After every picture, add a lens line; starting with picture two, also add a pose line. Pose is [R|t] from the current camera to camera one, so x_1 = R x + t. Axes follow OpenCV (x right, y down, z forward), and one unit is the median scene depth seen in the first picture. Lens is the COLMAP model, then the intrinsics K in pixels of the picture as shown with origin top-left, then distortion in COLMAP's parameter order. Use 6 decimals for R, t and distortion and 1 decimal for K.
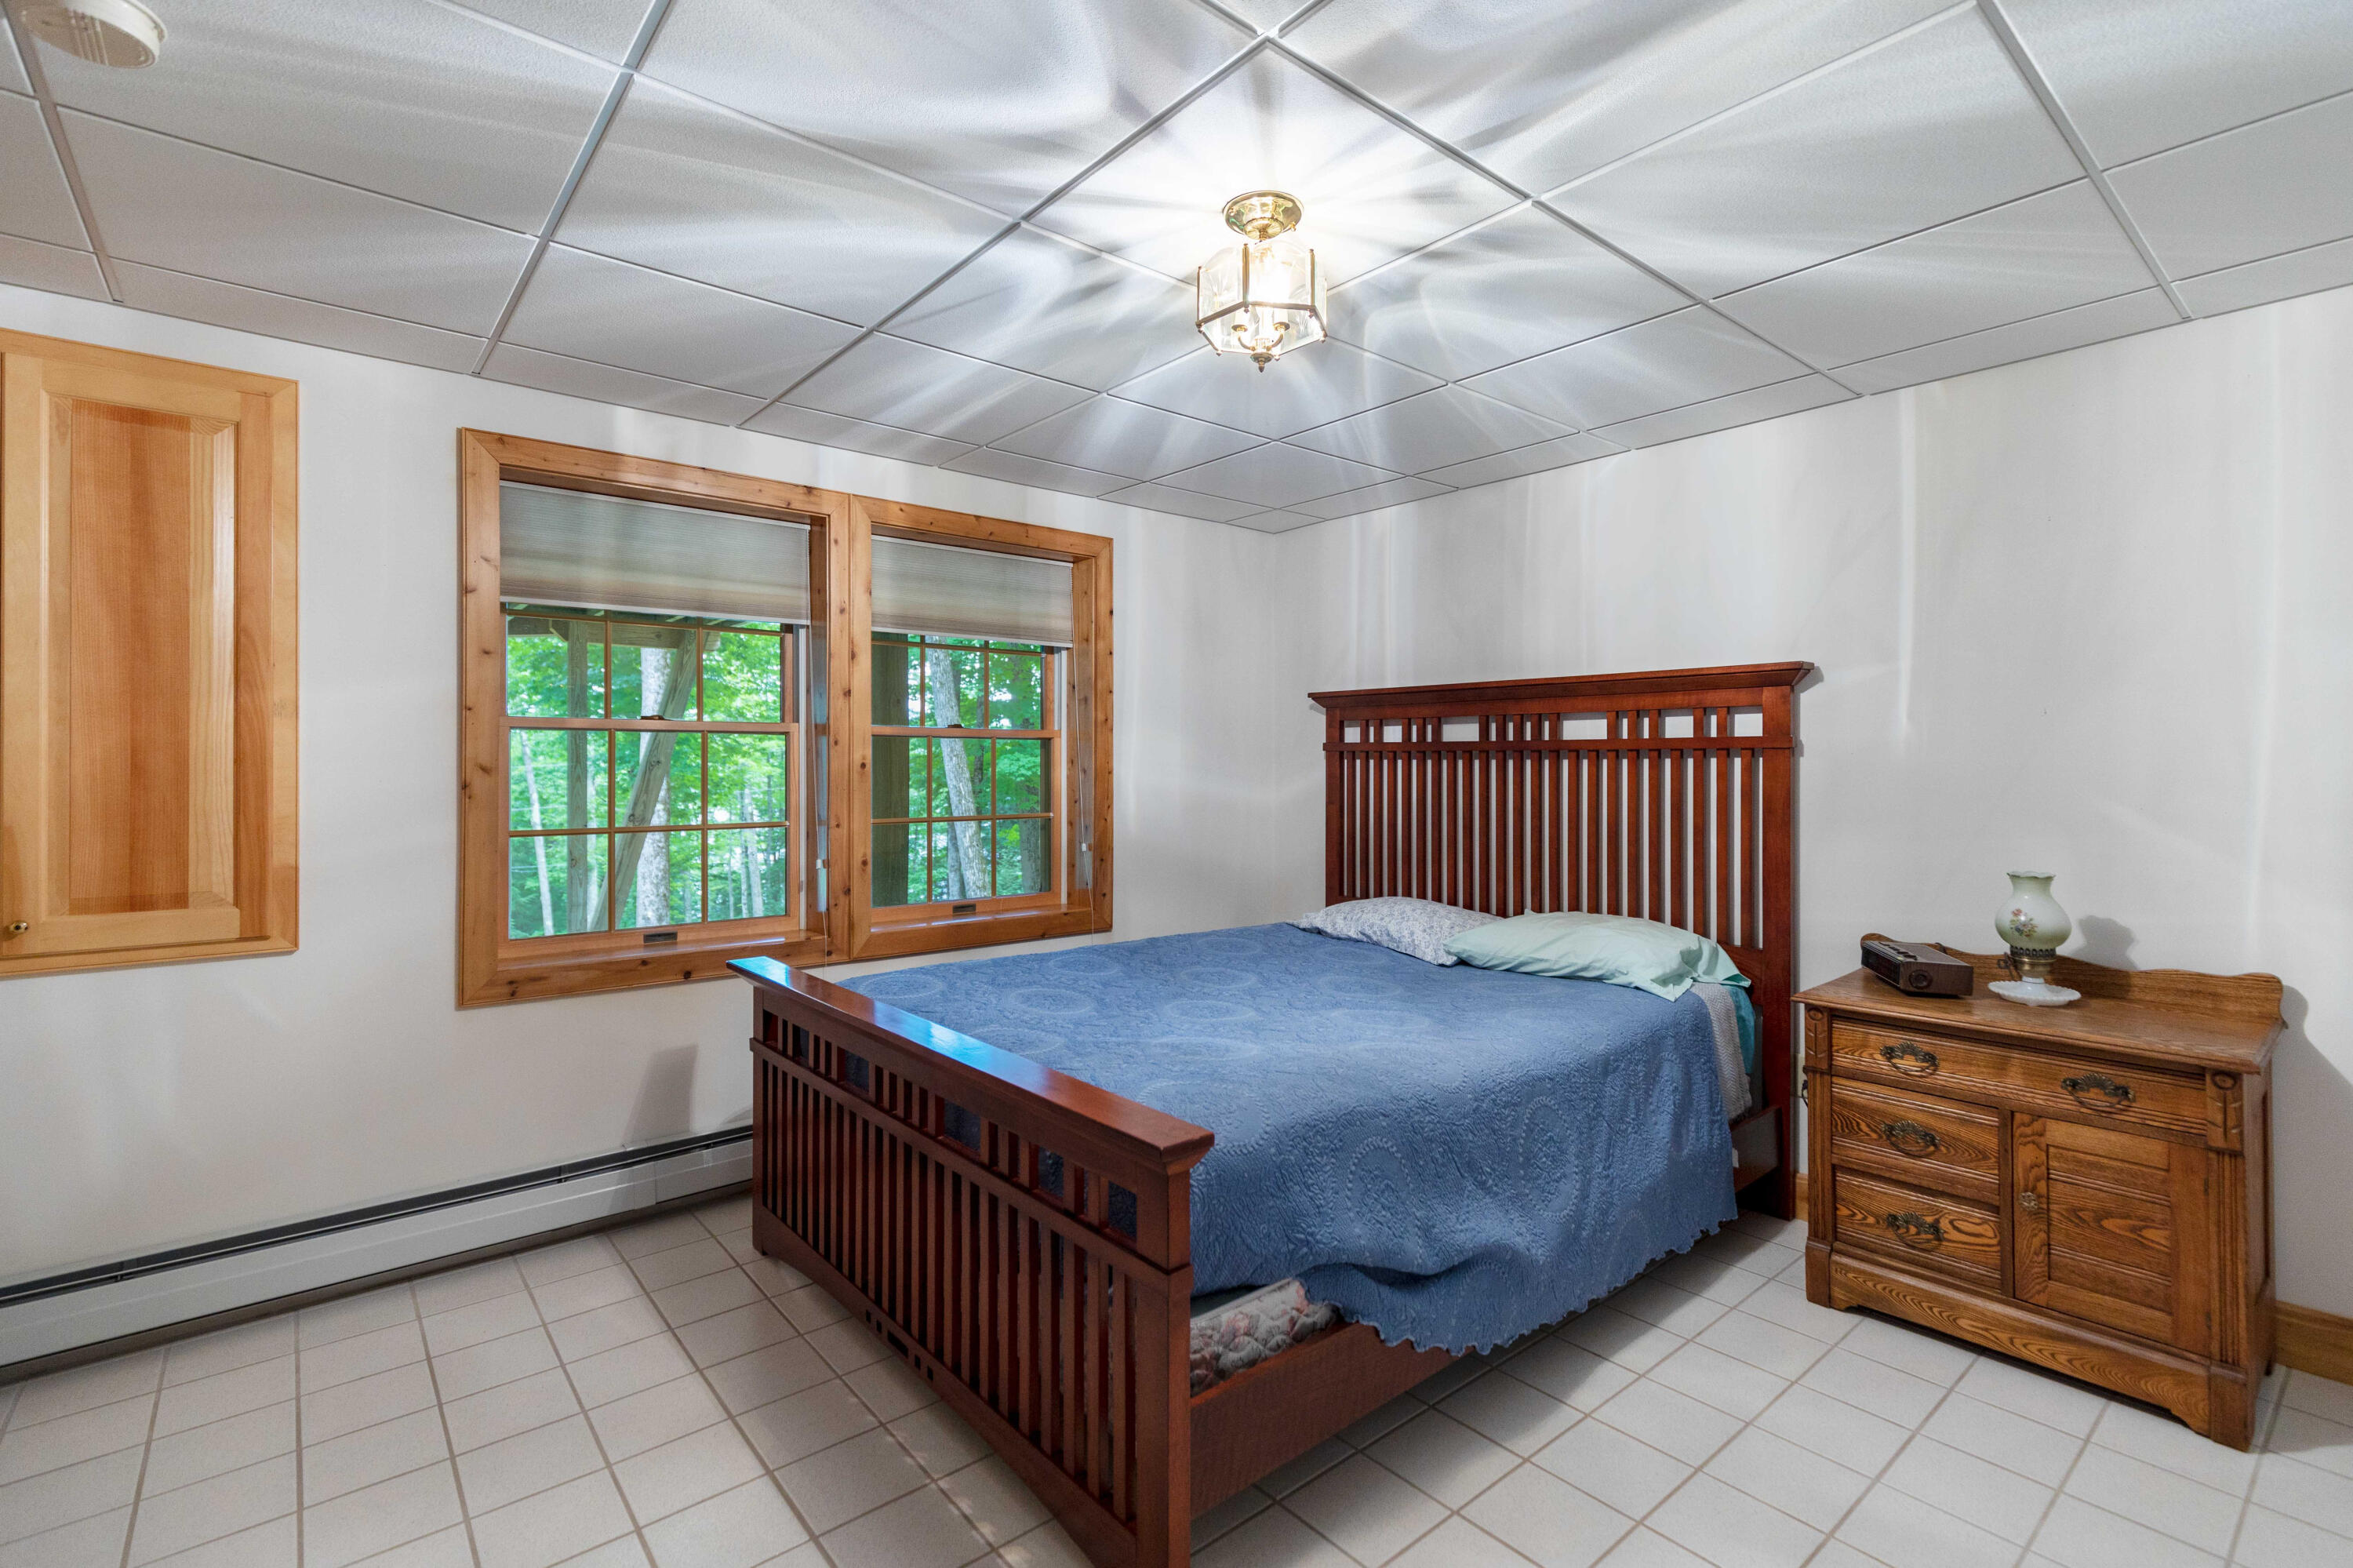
lens RADIAL K [[1067.7, 0, 1192.1], [0, 1067.7, 770.2], [0, 0, 1]] dist [0.002217, 0.000157]
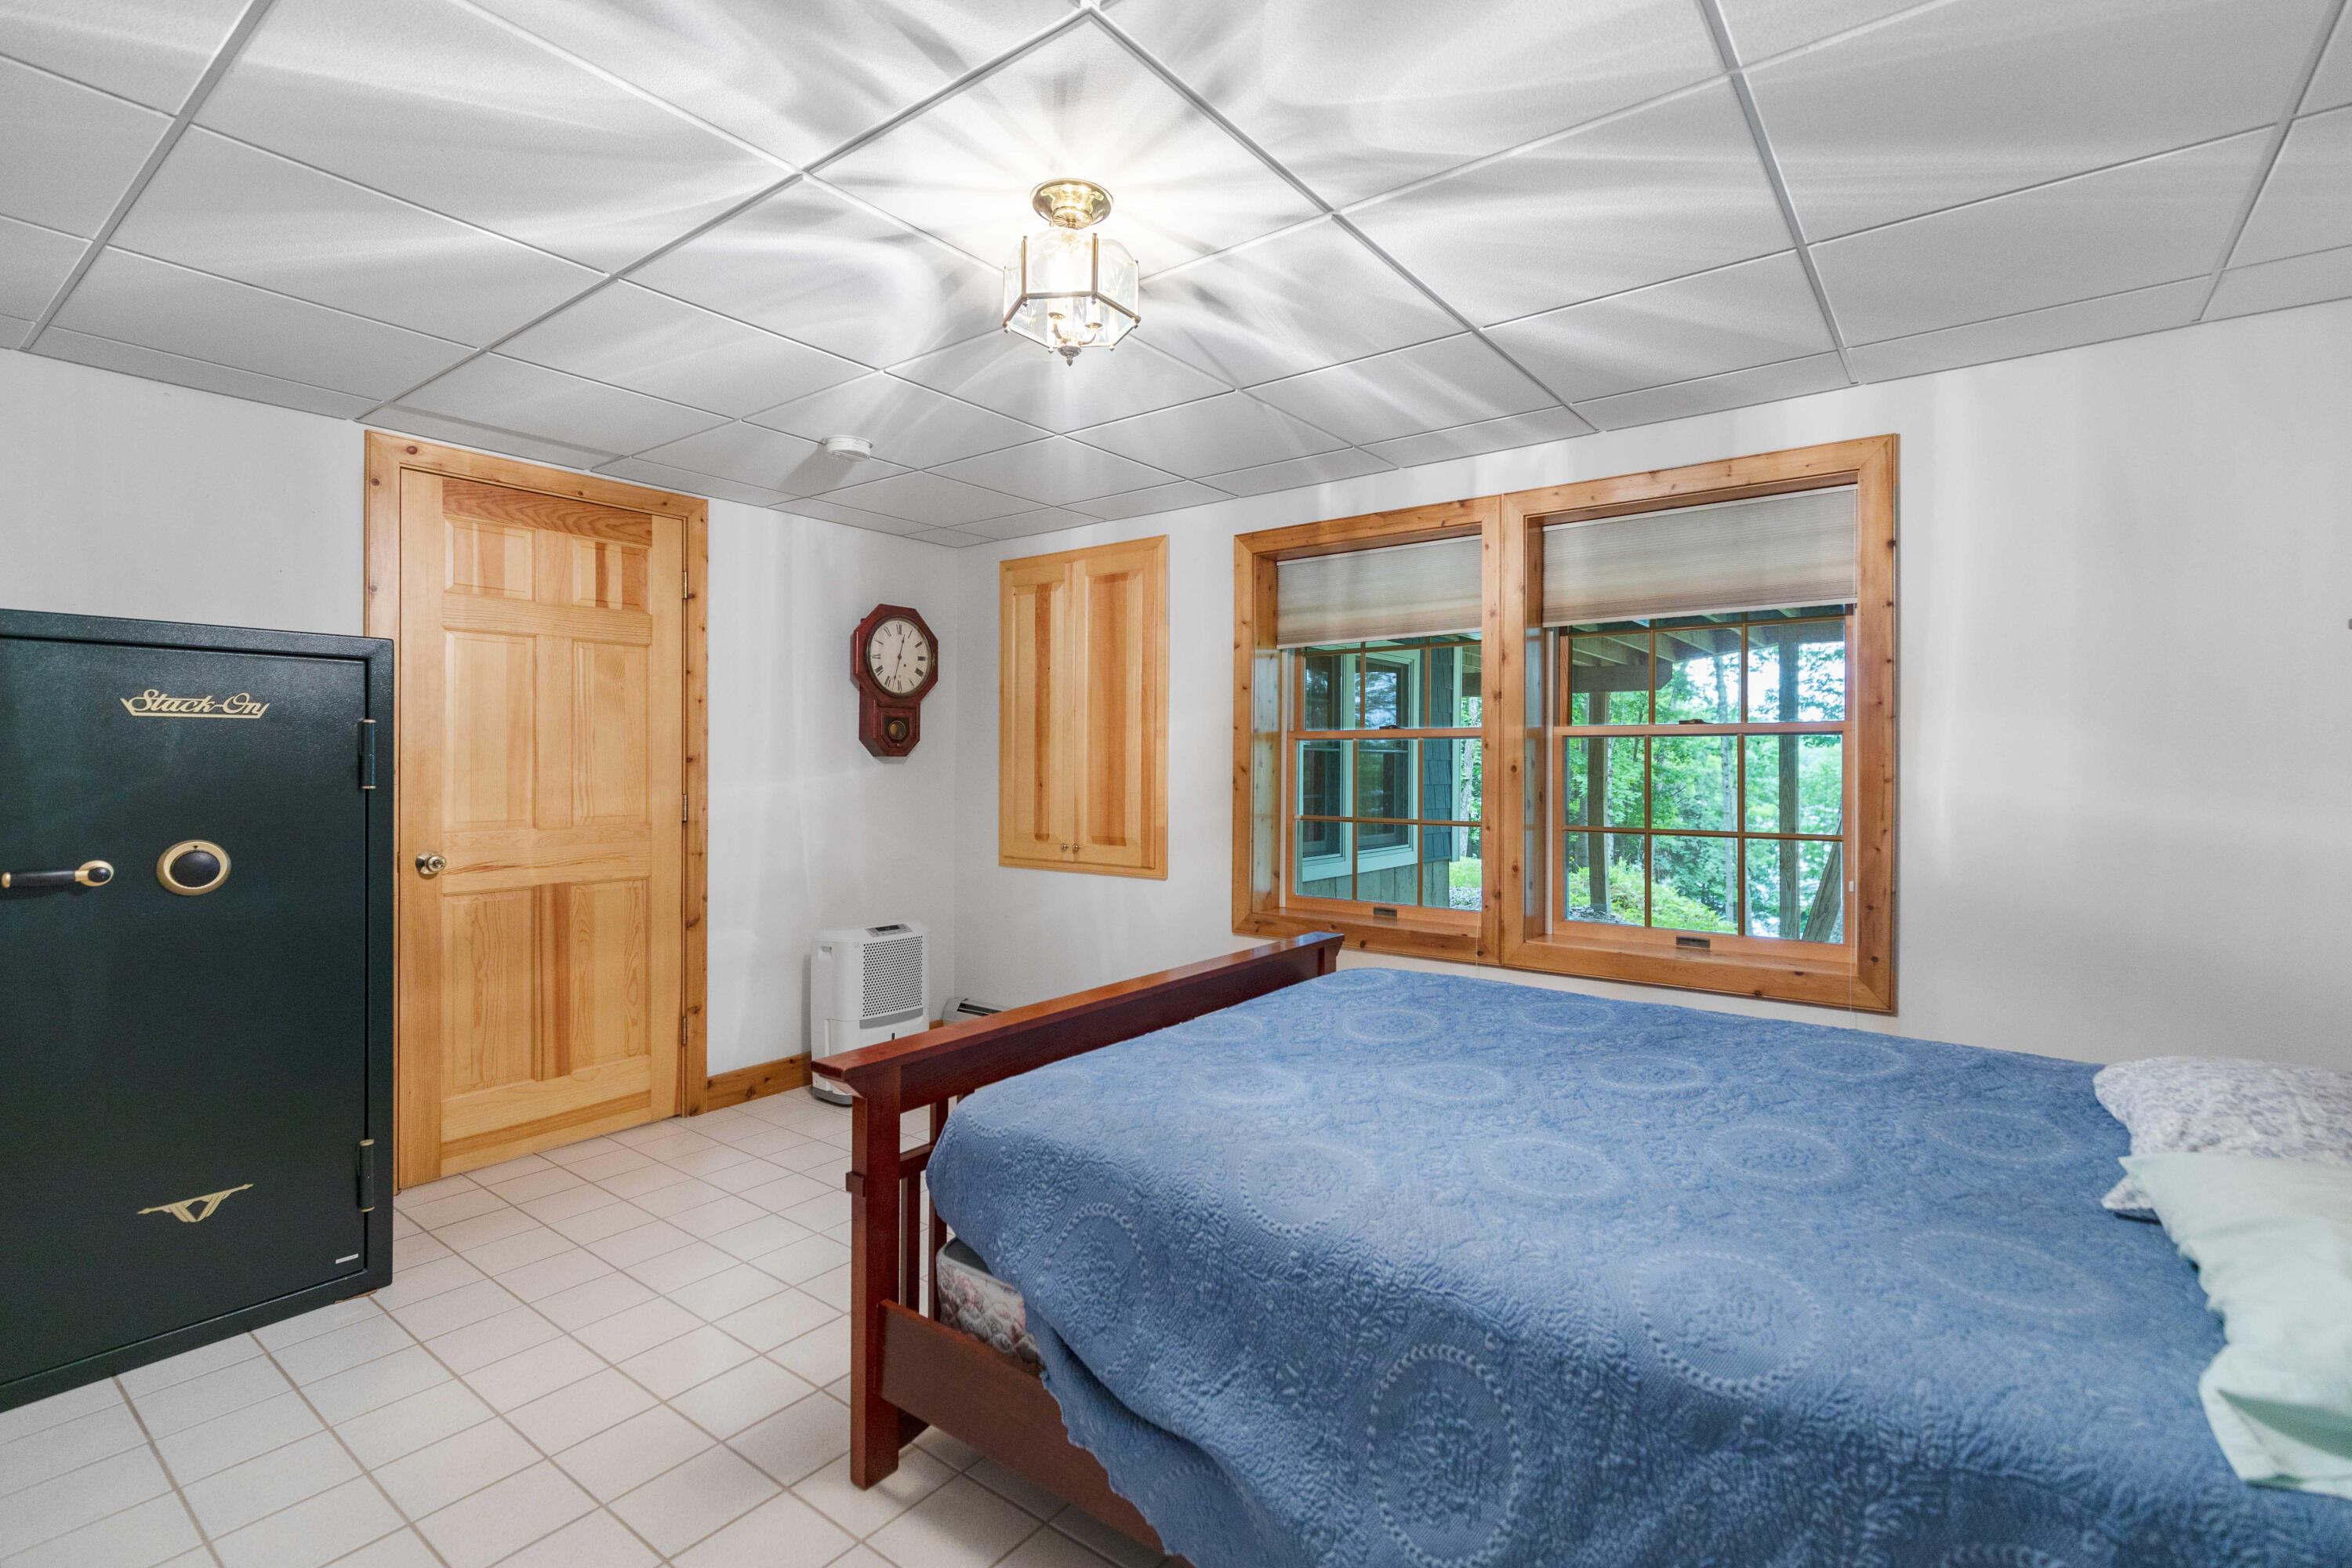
lens RADIAL K [[1067.2, 0, 1191.6], [0, 1067.2, 770.2], [0, 0, 1]] dist [0.002217, 0.000157]
pose [[0.227708, 0.005825, -0.973712, 0.650665], [-0.005573, 0.999974, 0.004679, -0.006493], [0.973713, 0.004361, 0.227735, 0.555018]]
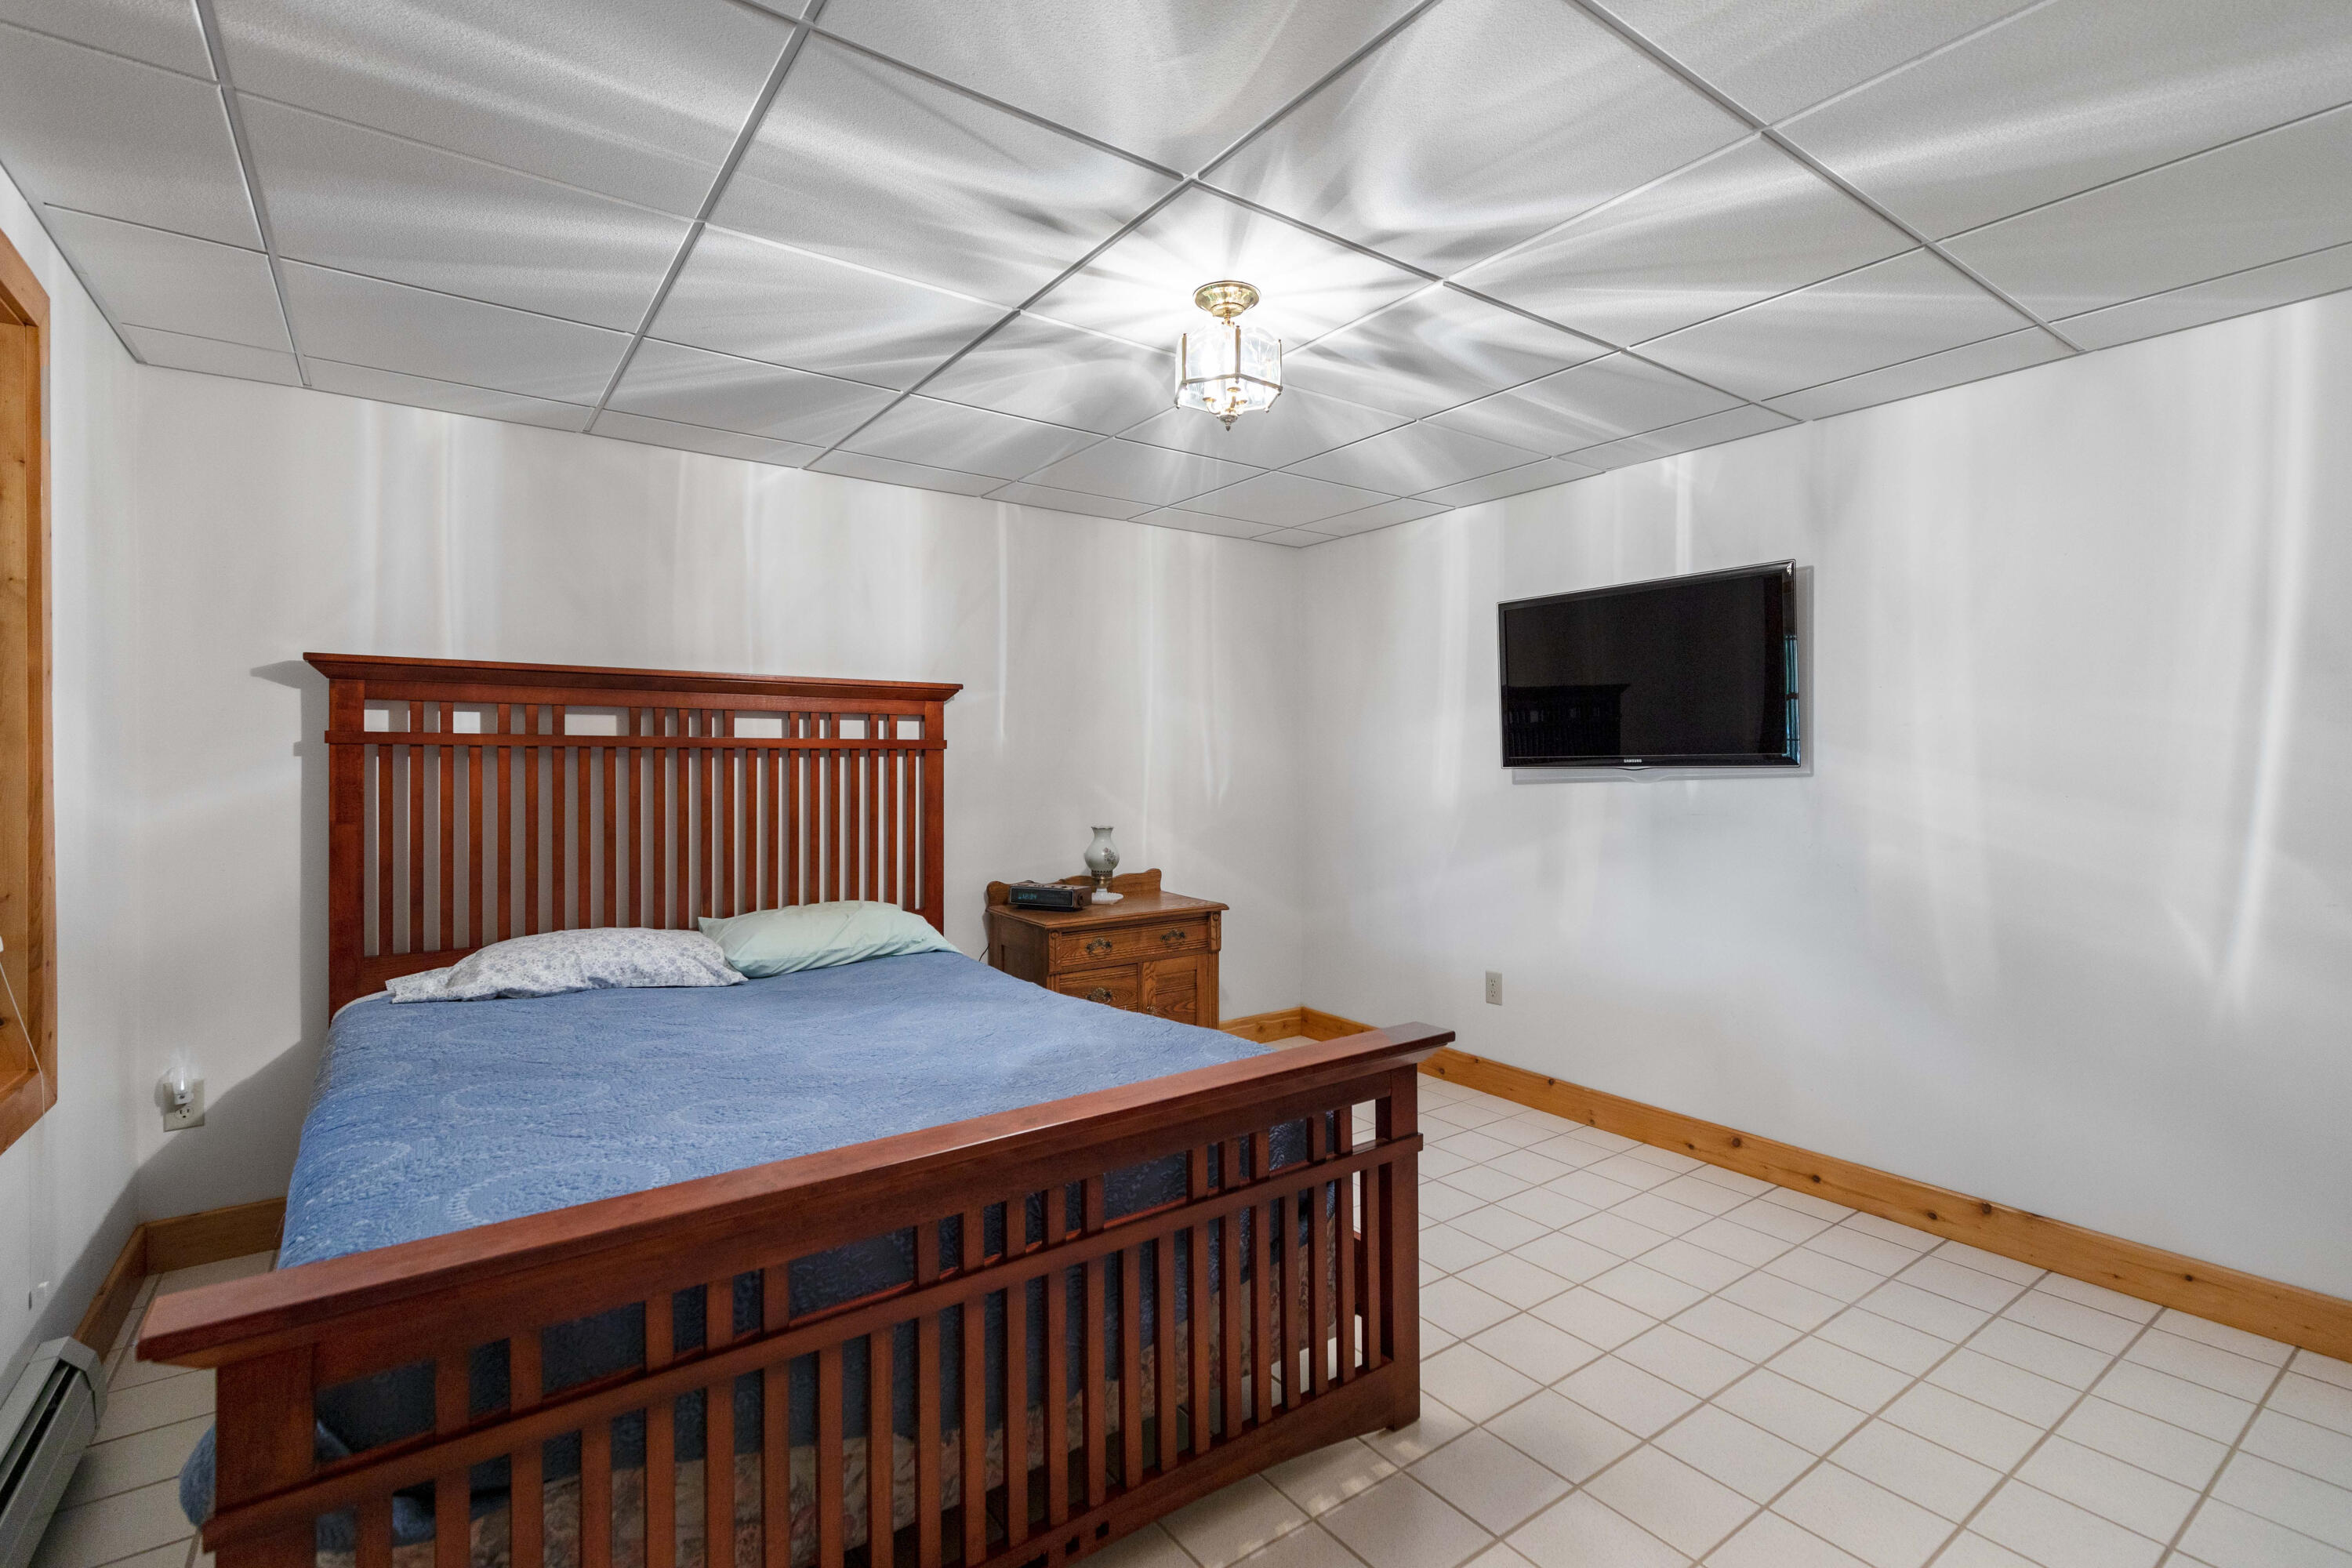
lens RADIAL K [[1067.2, 0, 1191.6], [0, 1067.2, 770.2], [0, 0, 1]] dist [0.002217, 0.000157]
pose [[0.070036, -0.007185, 0.997519, -0.707183], [0.010786, 0.999921, 0.006445, -0.000654], [-0.997486, 0.010308, 0.070108, 0.602017]]
